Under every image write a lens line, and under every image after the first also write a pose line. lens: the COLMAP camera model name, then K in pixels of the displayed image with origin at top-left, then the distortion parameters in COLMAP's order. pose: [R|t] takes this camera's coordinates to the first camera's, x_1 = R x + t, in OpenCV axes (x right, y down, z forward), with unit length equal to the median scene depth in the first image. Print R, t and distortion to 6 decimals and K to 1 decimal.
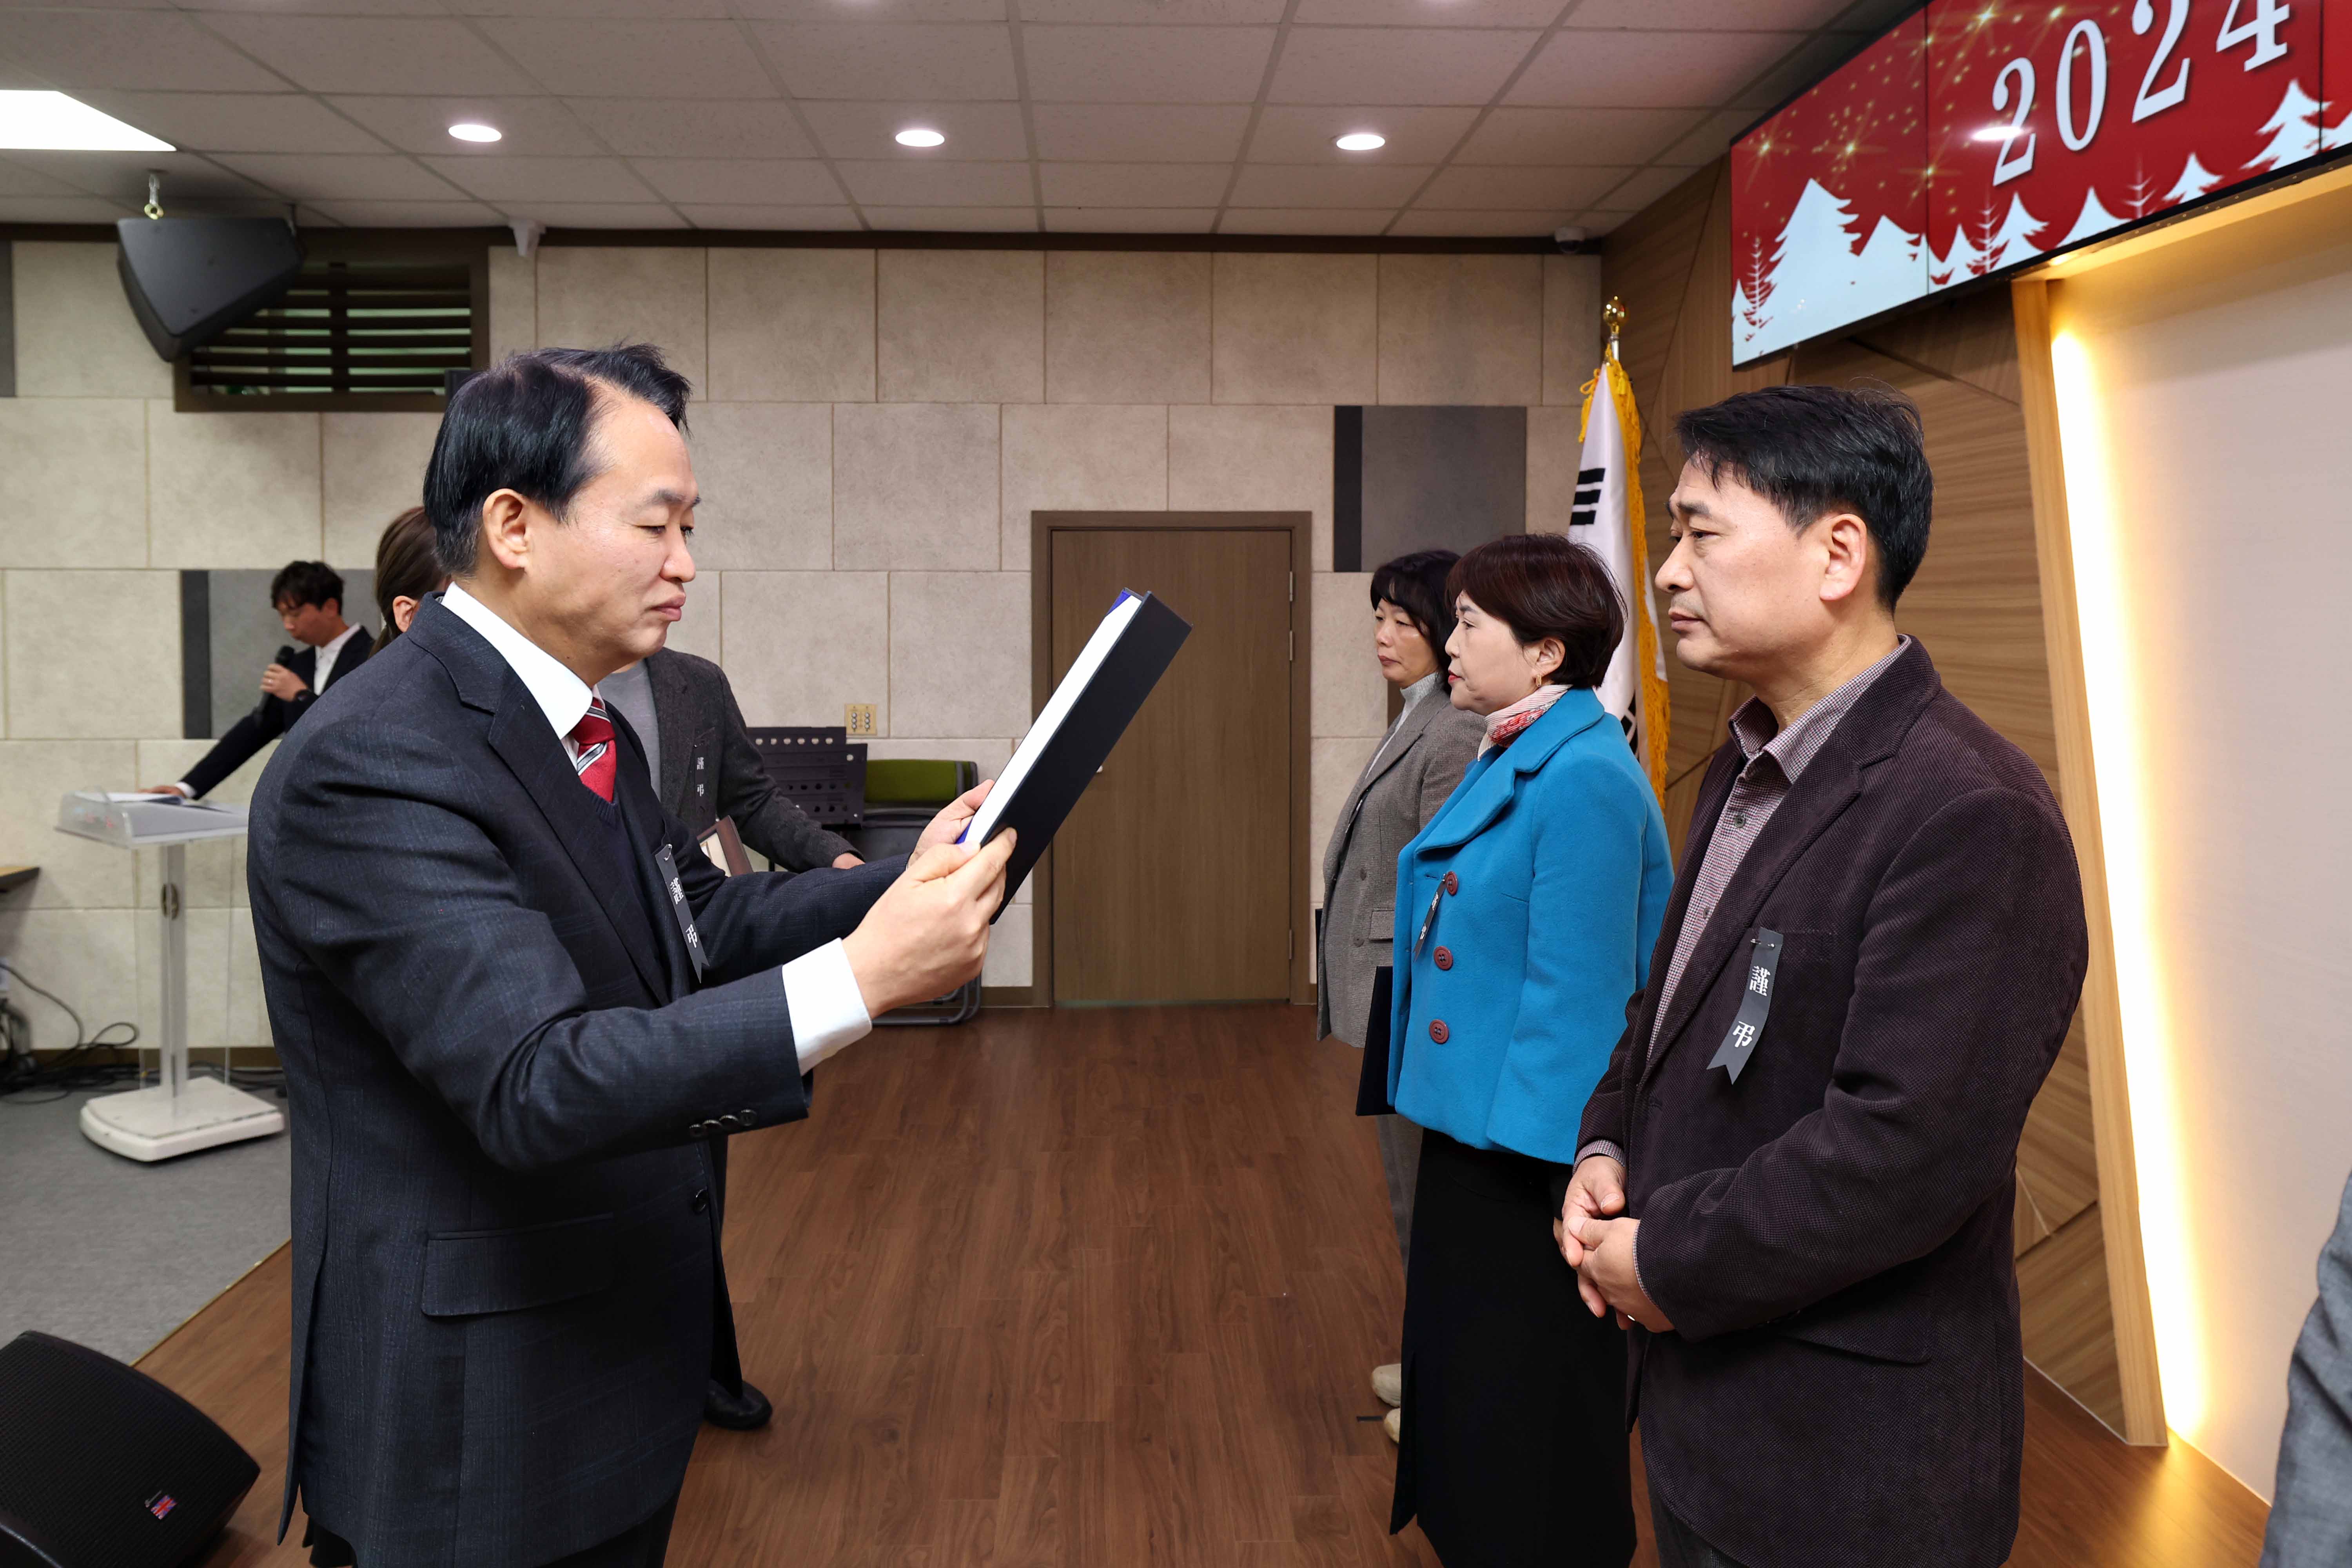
lens RADIAL K [[1685.1, 0, 1162.0], [0, 1685.1, 650.5], [0, 0, 1]] dist [-0.026339, 0.037059]
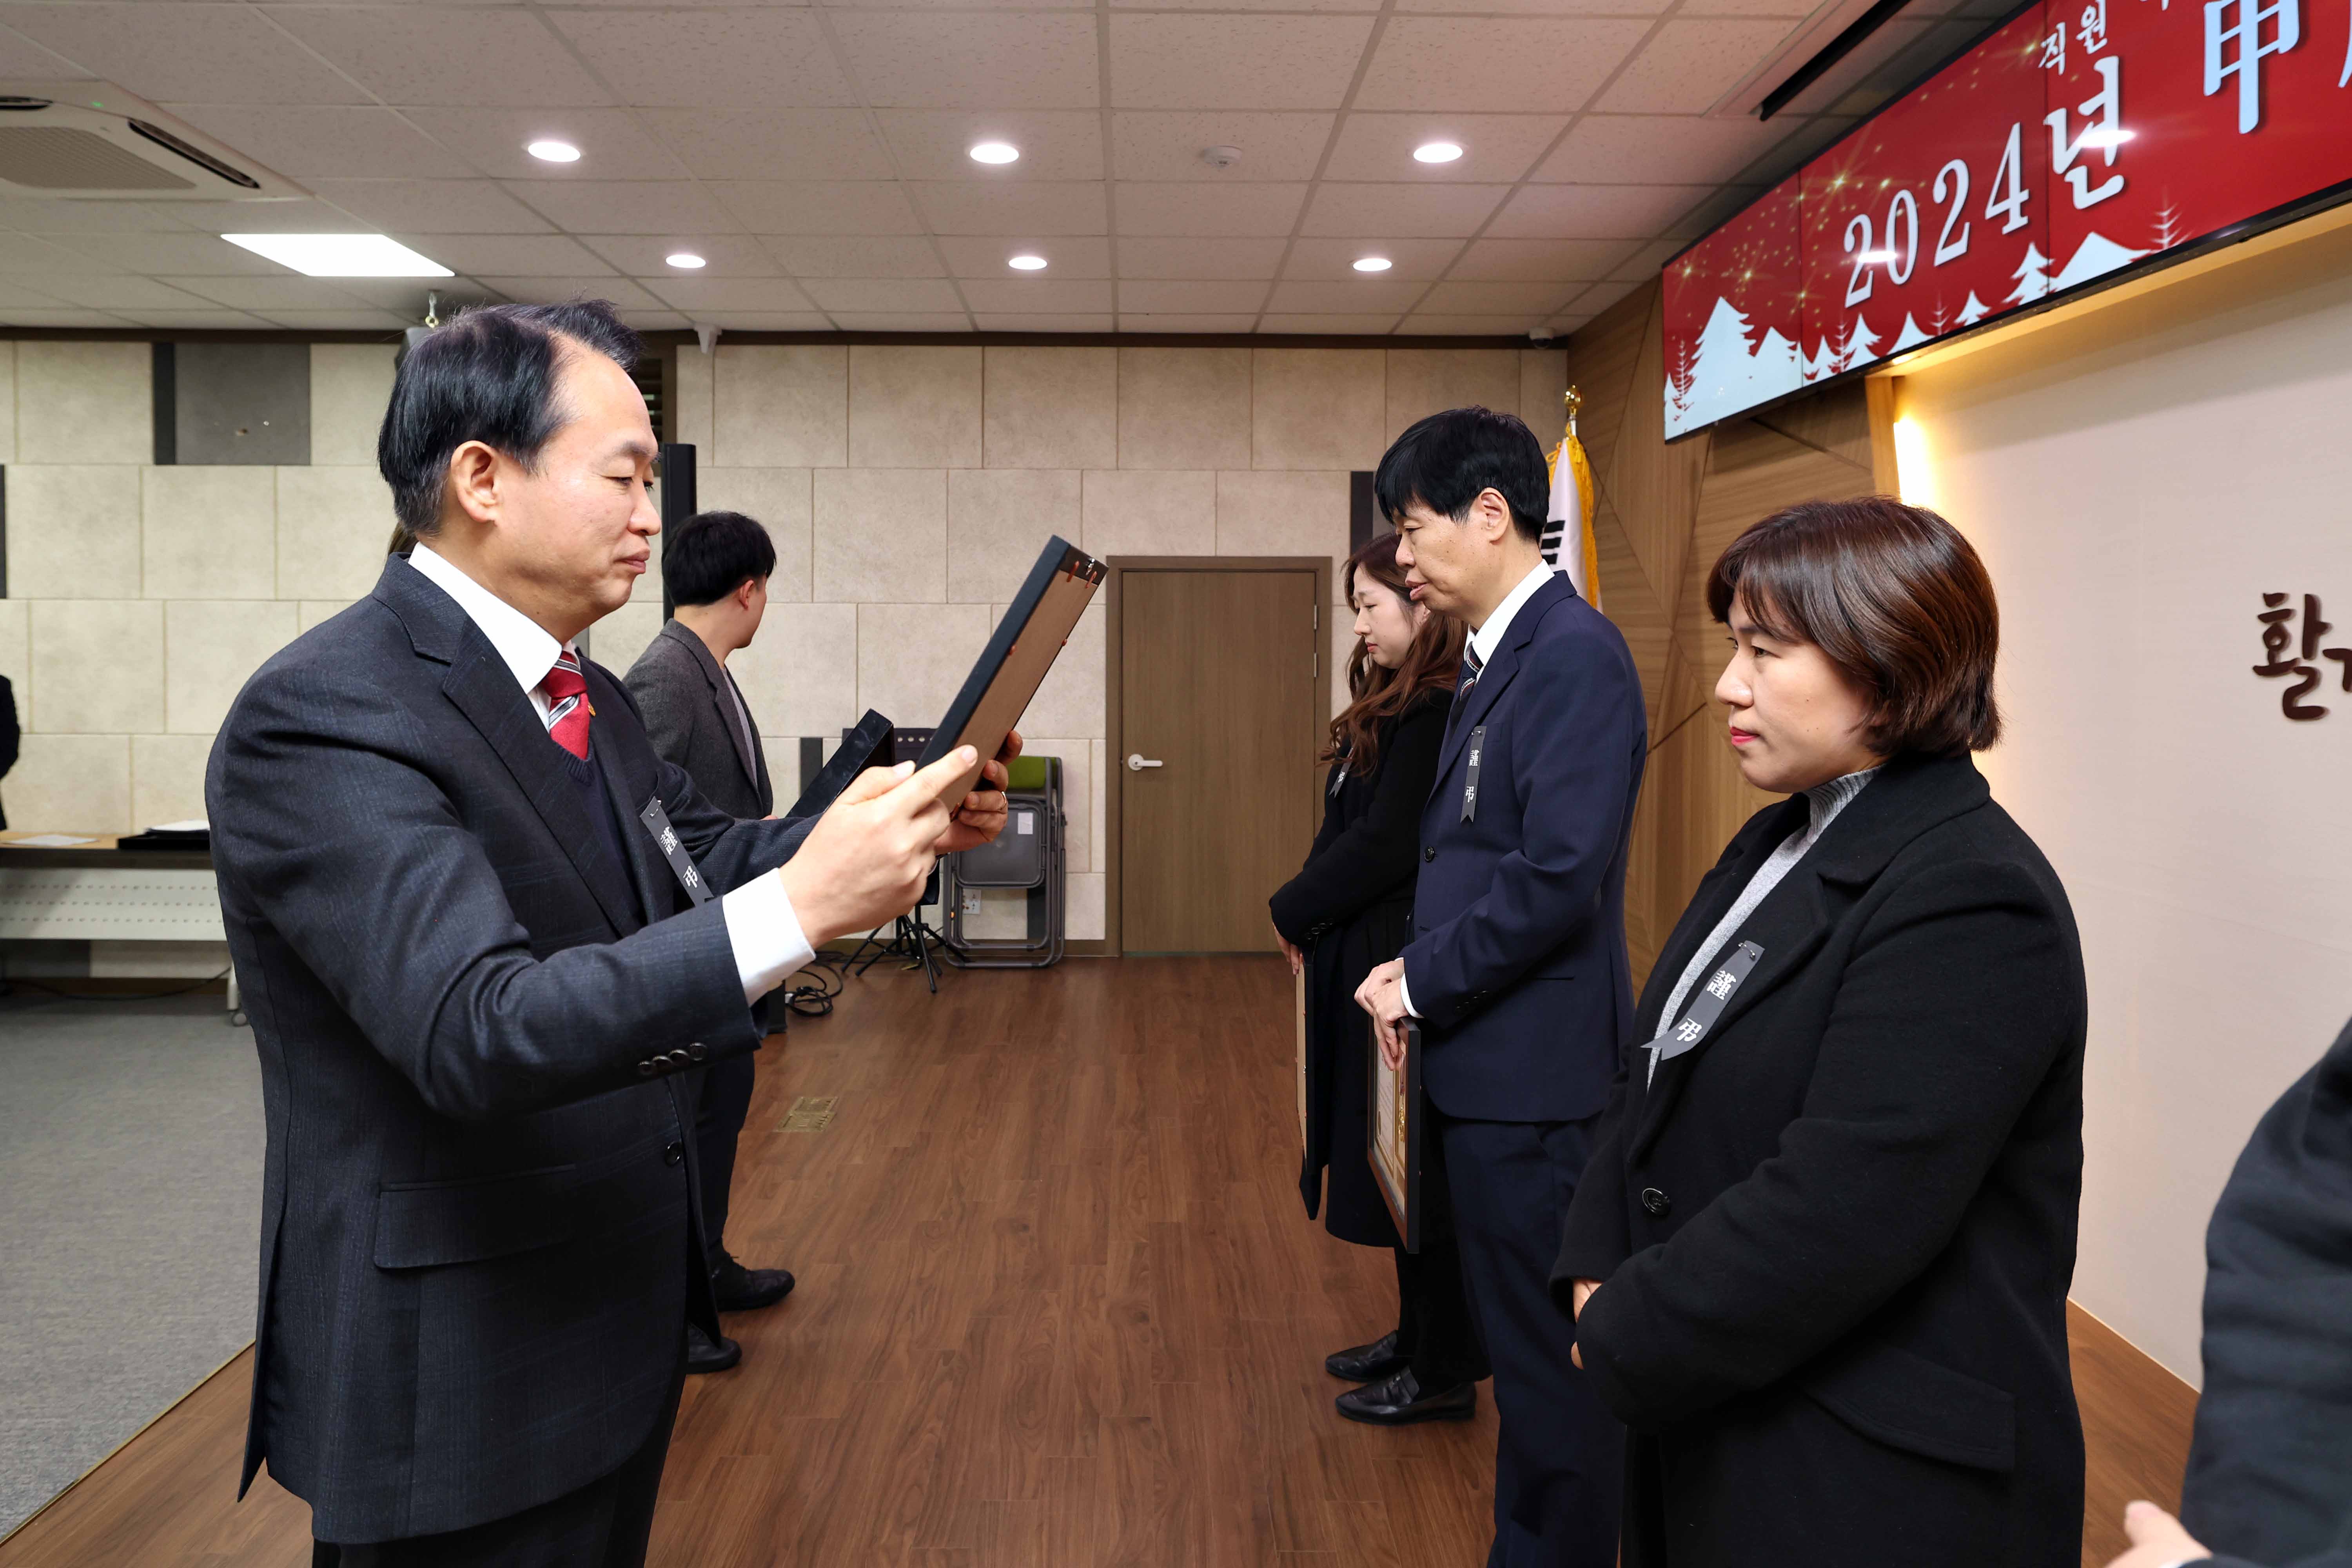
lens RADIAL K [[1501.2, 0, 1150.0], [0, 1501.2, 668.8], [0, 0, 1]] dist [-0.037012, 0.030898]
pose [[0.999586, 0.003718, -0.028537, -0.015878], [-0.004123, 0.999892, -0.014138, 0.019325], [0.028481, 0.014250, 0.999493, -0.126036]]
